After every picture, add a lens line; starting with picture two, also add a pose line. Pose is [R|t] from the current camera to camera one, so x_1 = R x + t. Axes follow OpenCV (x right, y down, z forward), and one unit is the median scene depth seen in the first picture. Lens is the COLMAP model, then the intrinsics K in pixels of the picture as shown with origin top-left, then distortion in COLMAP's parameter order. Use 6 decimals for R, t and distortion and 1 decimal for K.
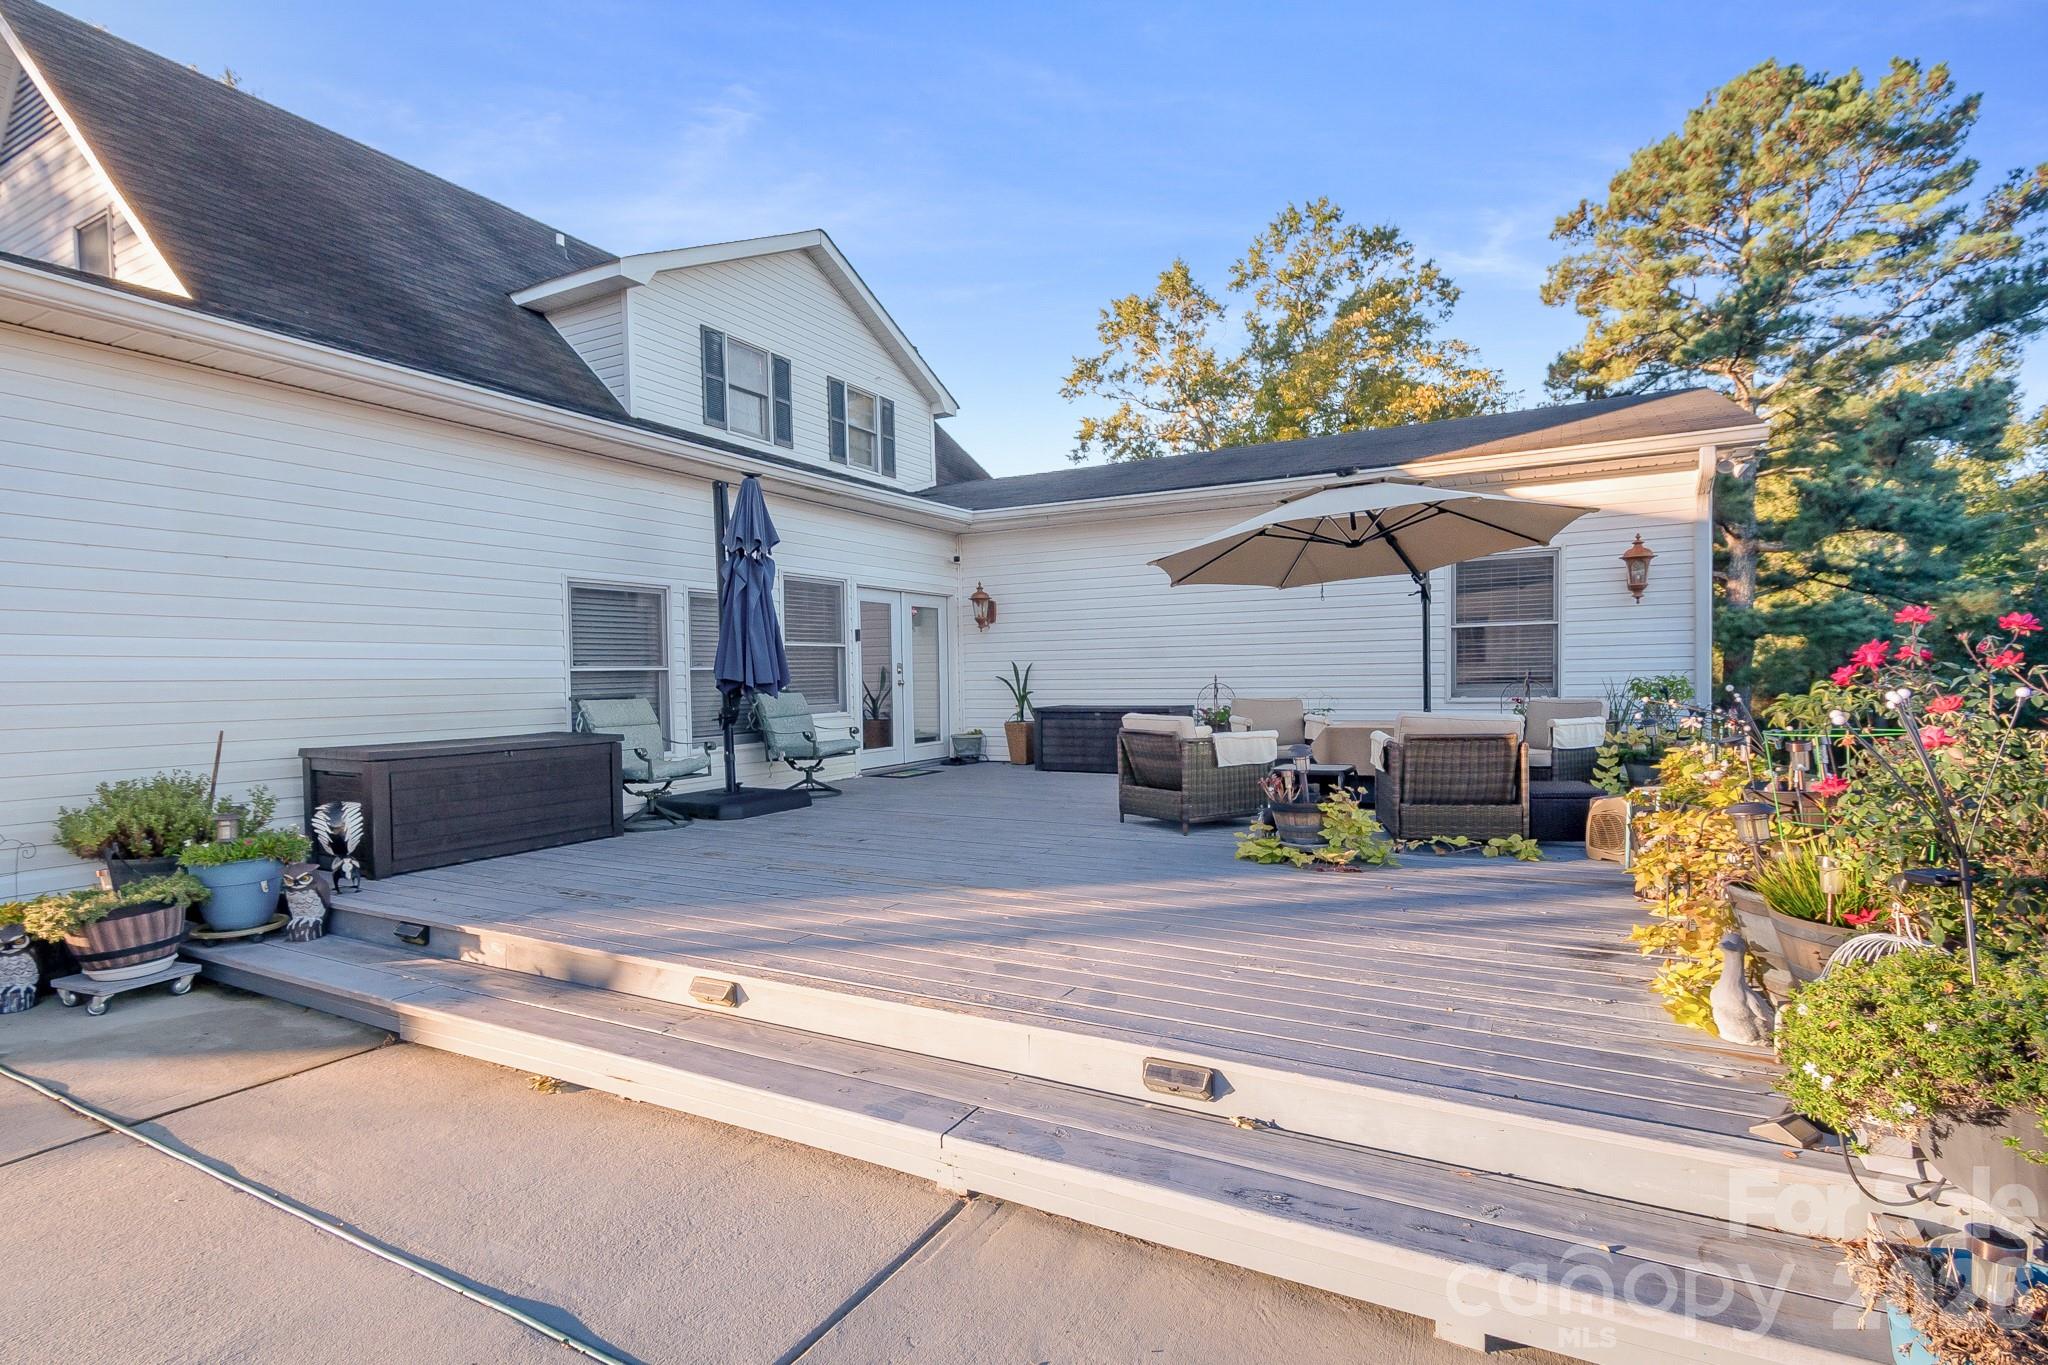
lens RADIAL K [[926.1, 0, 1059.8], [0, 926.1, 702.3], [0, 0, 1]] dist [0.005182, -0.002565]
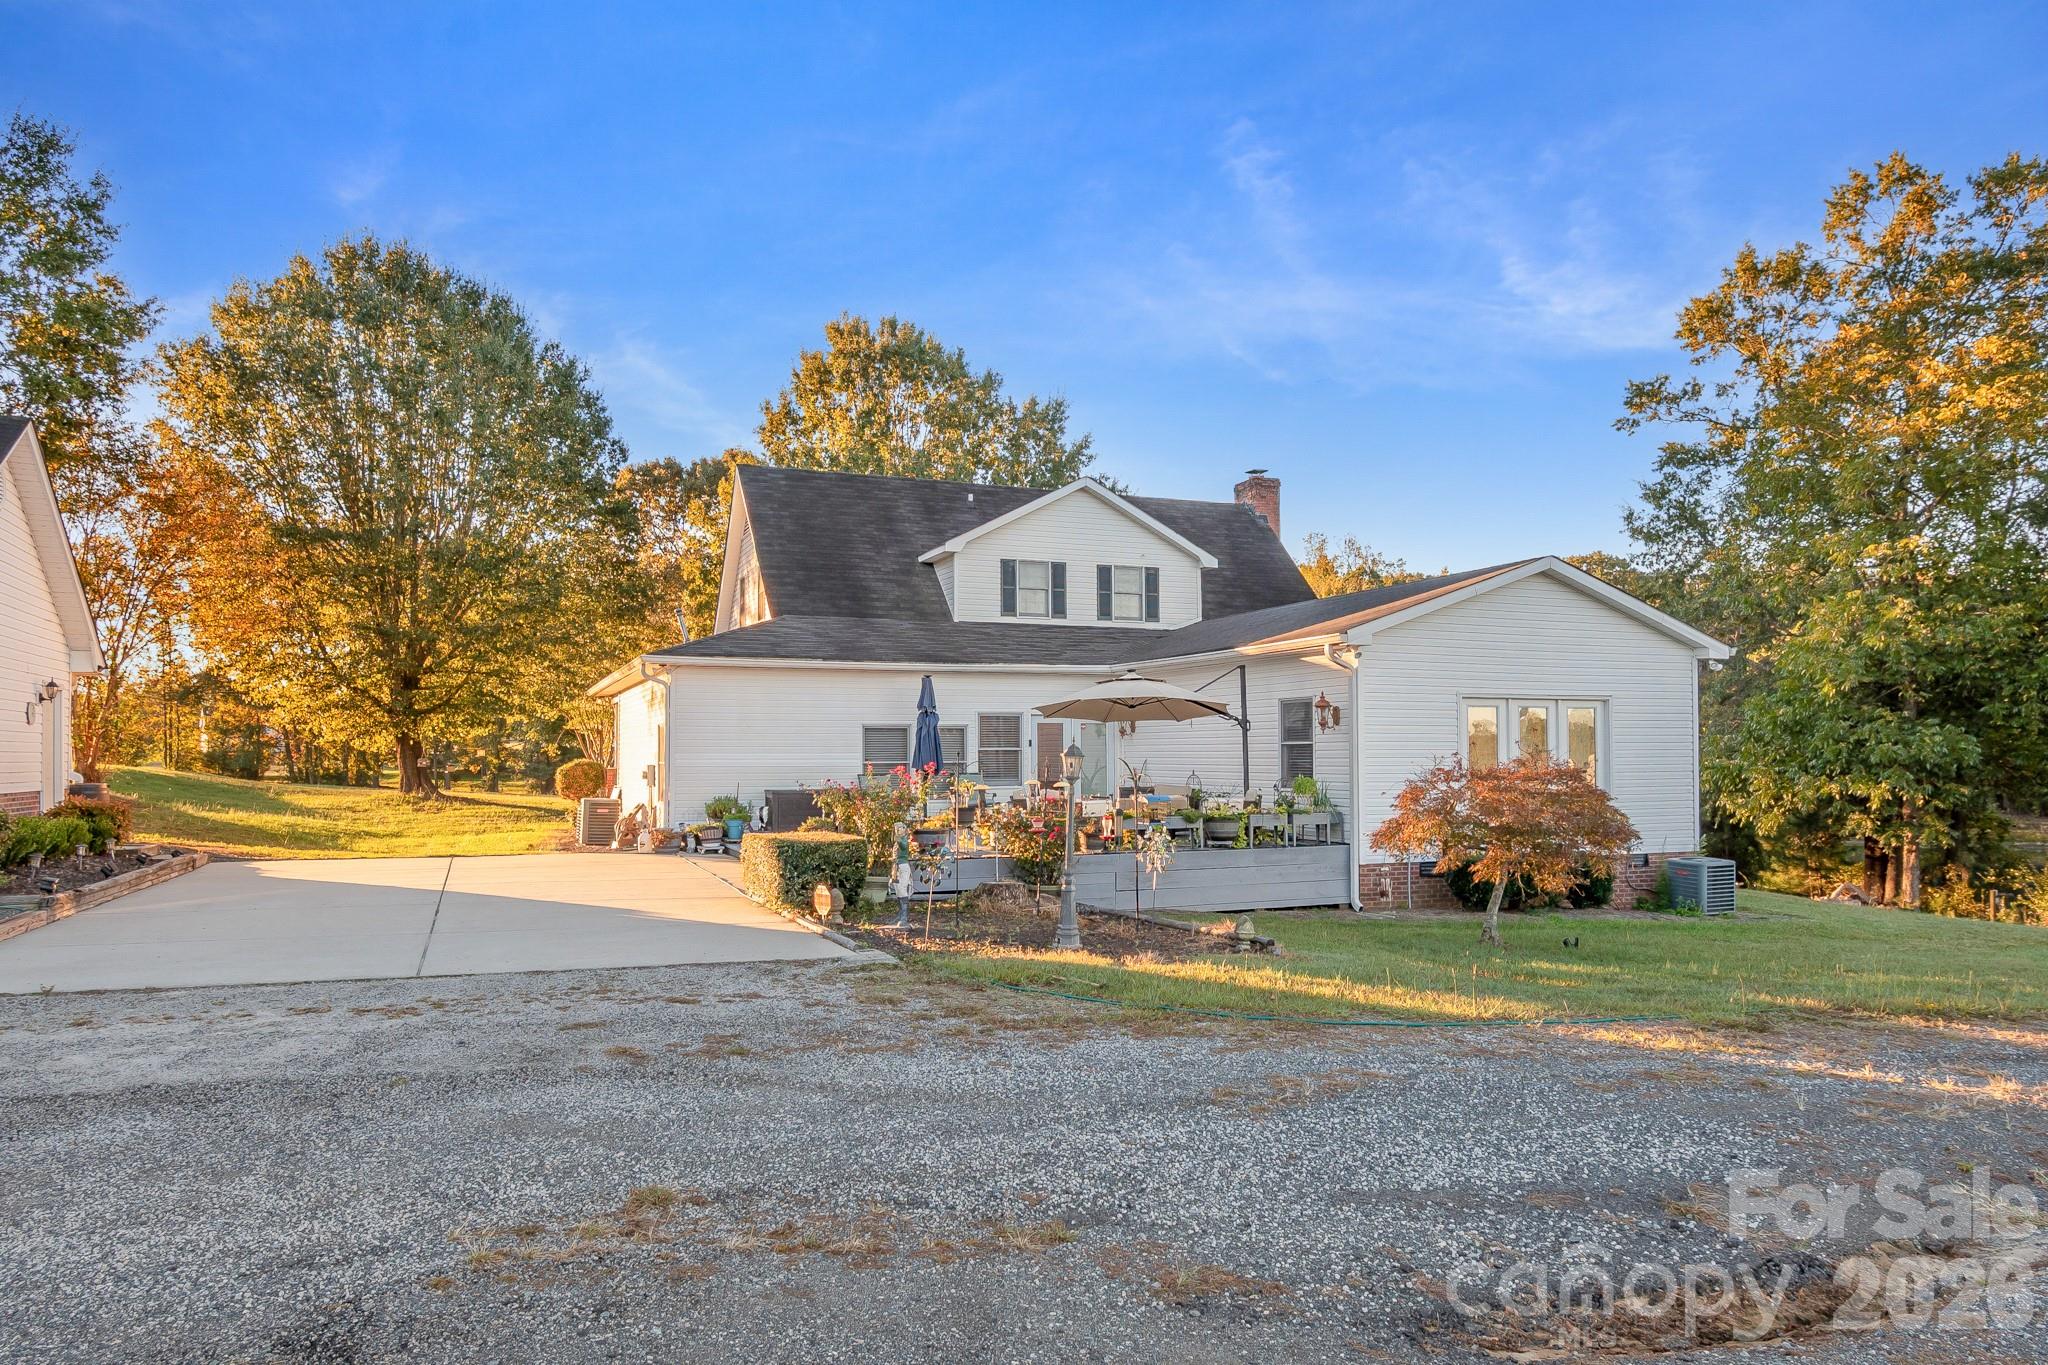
lens RADIAL K [[1311.5, 0, 1002.4], [0, 1311.5, 710.6], [0, 0, 1]] dist [-0.005861, 0.005859]
pose [[0.734586, -0.008124, -0.678467, 1.327678], [-0.029687, 0.998586, -0.044100, -0.019384], [0.677866, 0.052536, 0.733306, -0.807677]]
